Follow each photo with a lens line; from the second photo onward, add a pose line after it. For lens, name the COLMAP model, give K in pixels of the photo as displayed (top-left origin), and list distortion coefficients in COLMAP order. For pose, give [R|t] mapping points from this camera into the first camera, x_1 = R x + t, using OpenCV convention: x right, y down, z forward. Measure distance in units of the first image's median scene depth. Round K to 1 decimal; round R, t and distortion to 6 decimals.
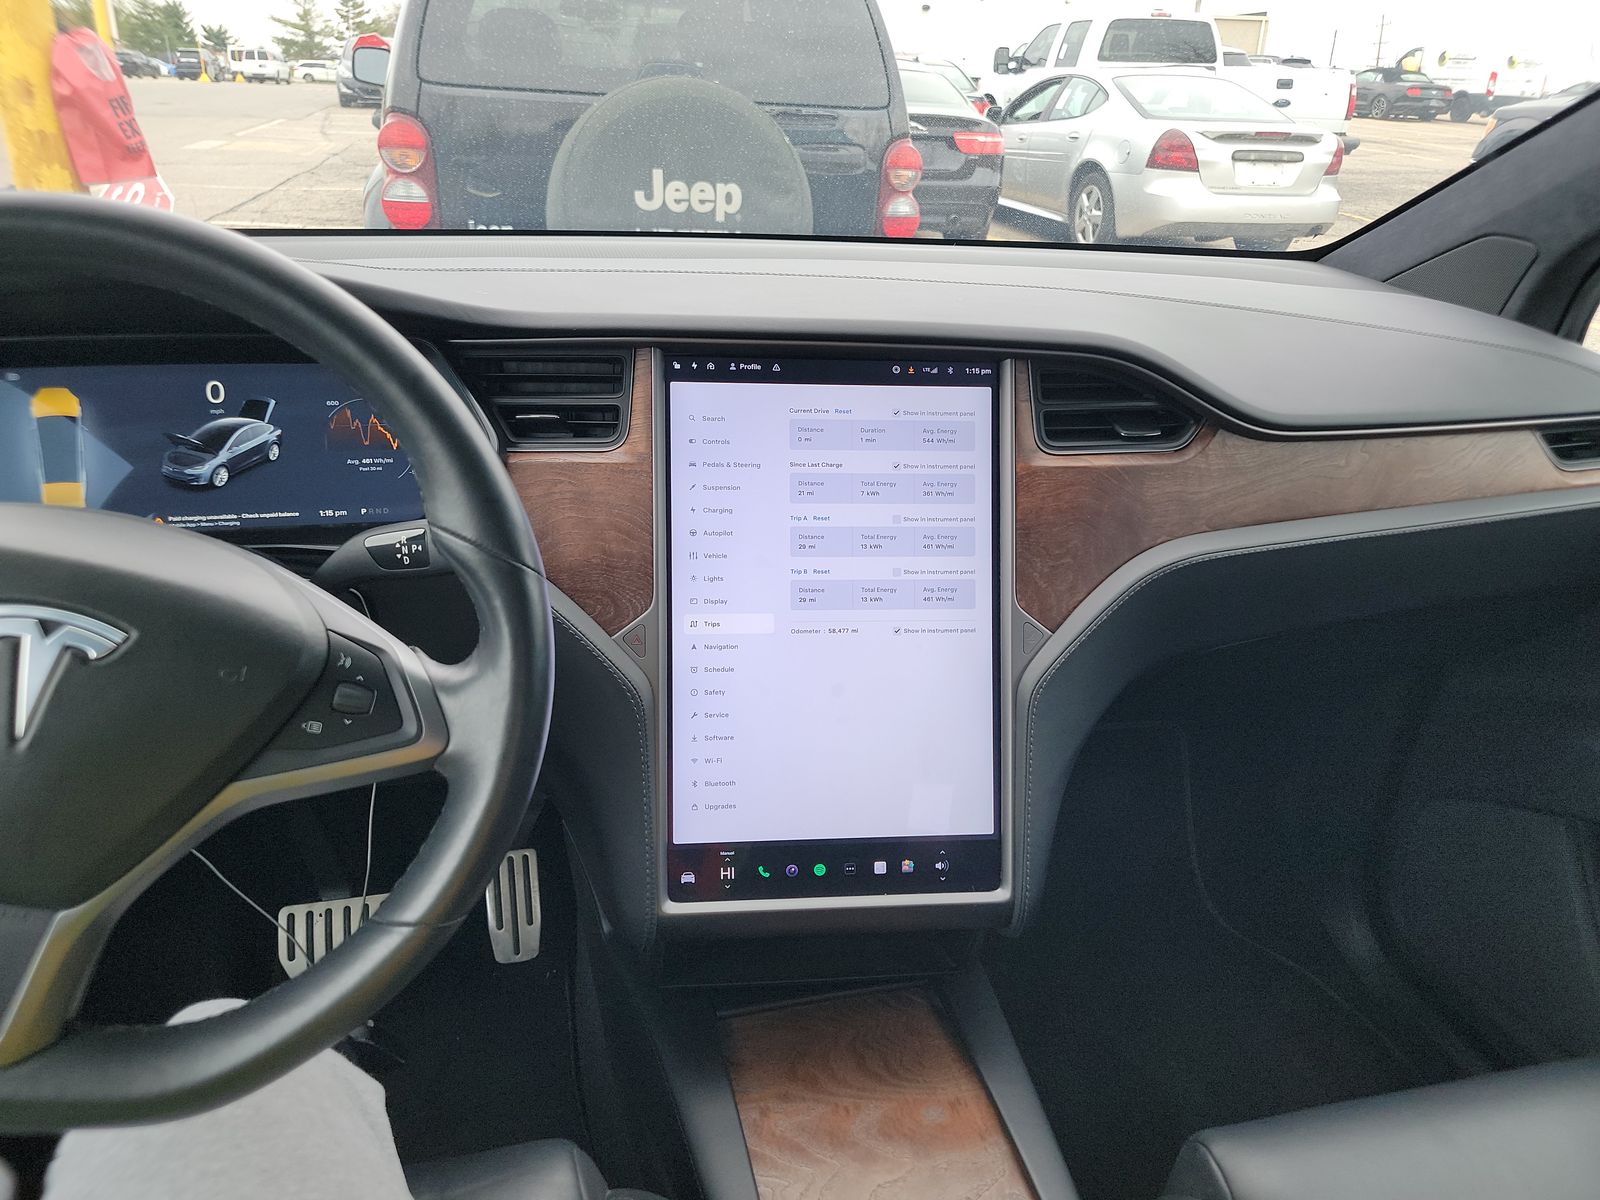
lens RADIAL K [[1114.7, 0, 800.0], [0, 1114.7, 600.0], [0, 0, 1]] dist [0.057672, -0.052945]
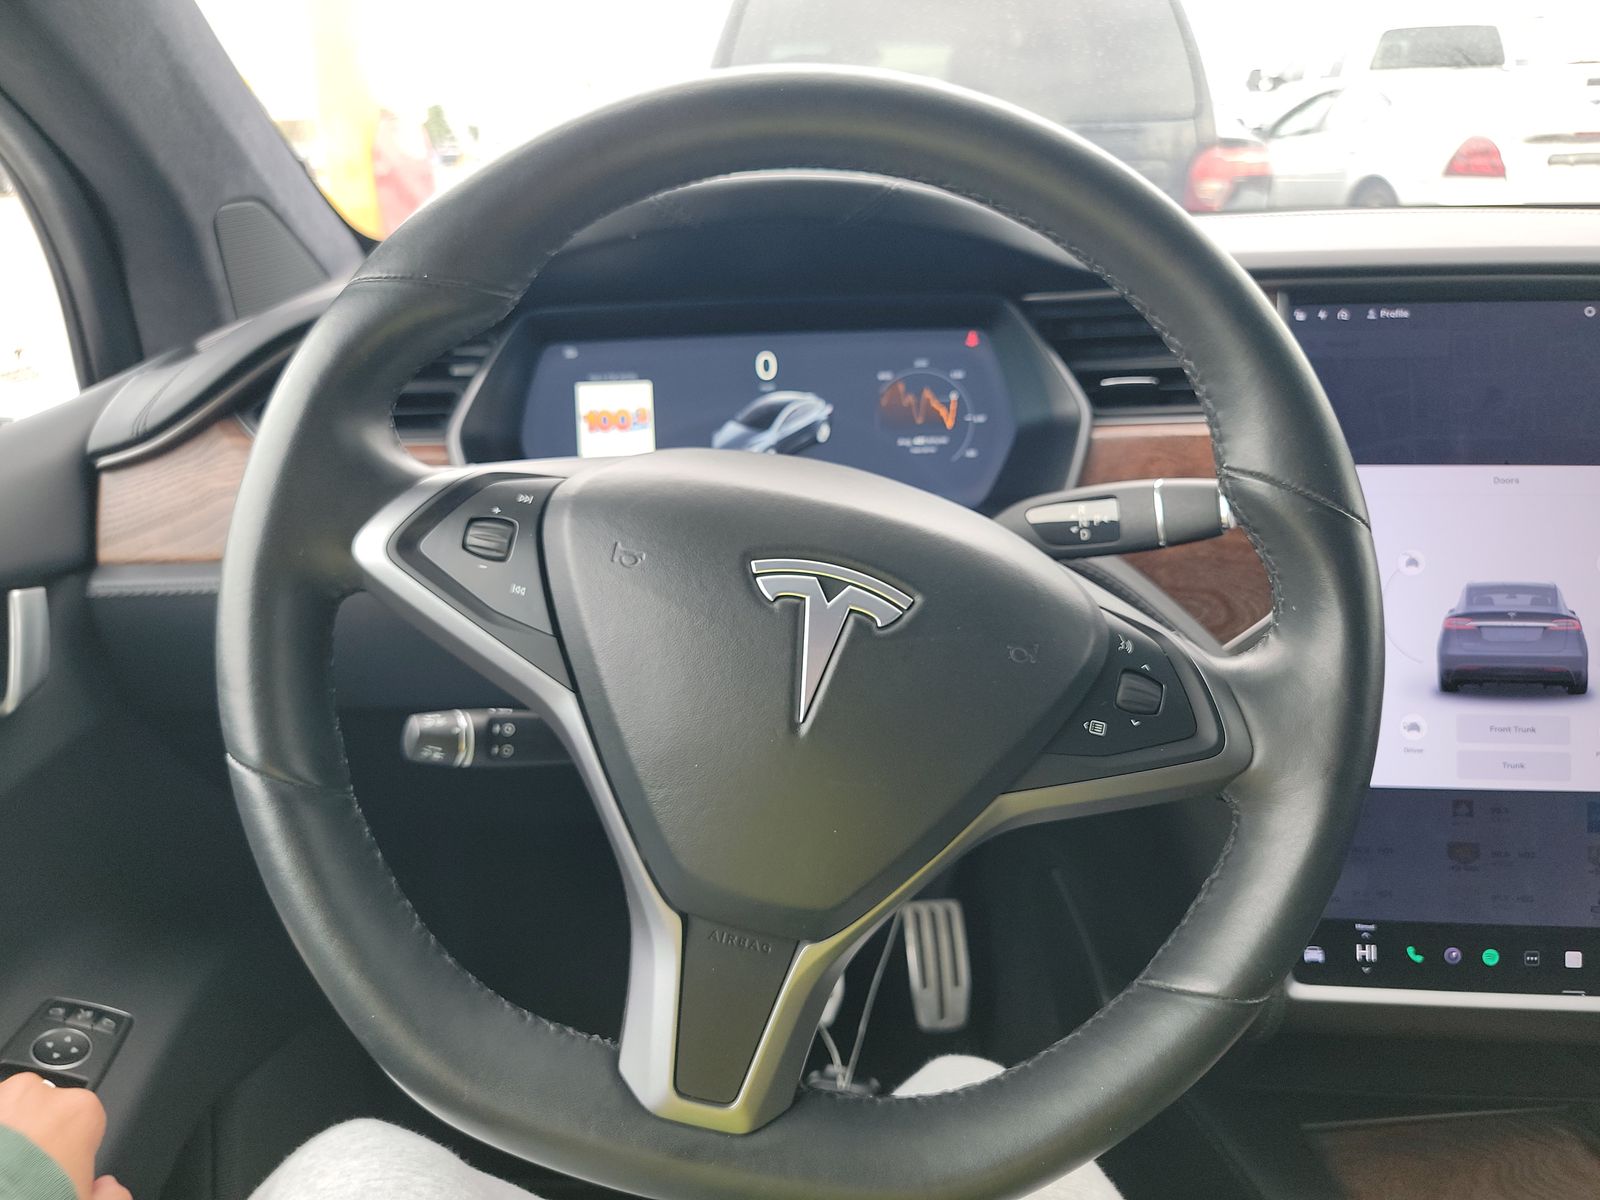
lens RADIAL K [[1156.4, 0, 800.0], [0, 1156.4, 600.0], [0, 0, 1]] dist [0.048986, -0.062990]
pose [[0.976622, 0.010296, -0.214716, -0.288076], [-0.019056, 0.999066, -0.038769, 0.037353], [0.214116, 0.041954, 0.975907, 0.108497]]
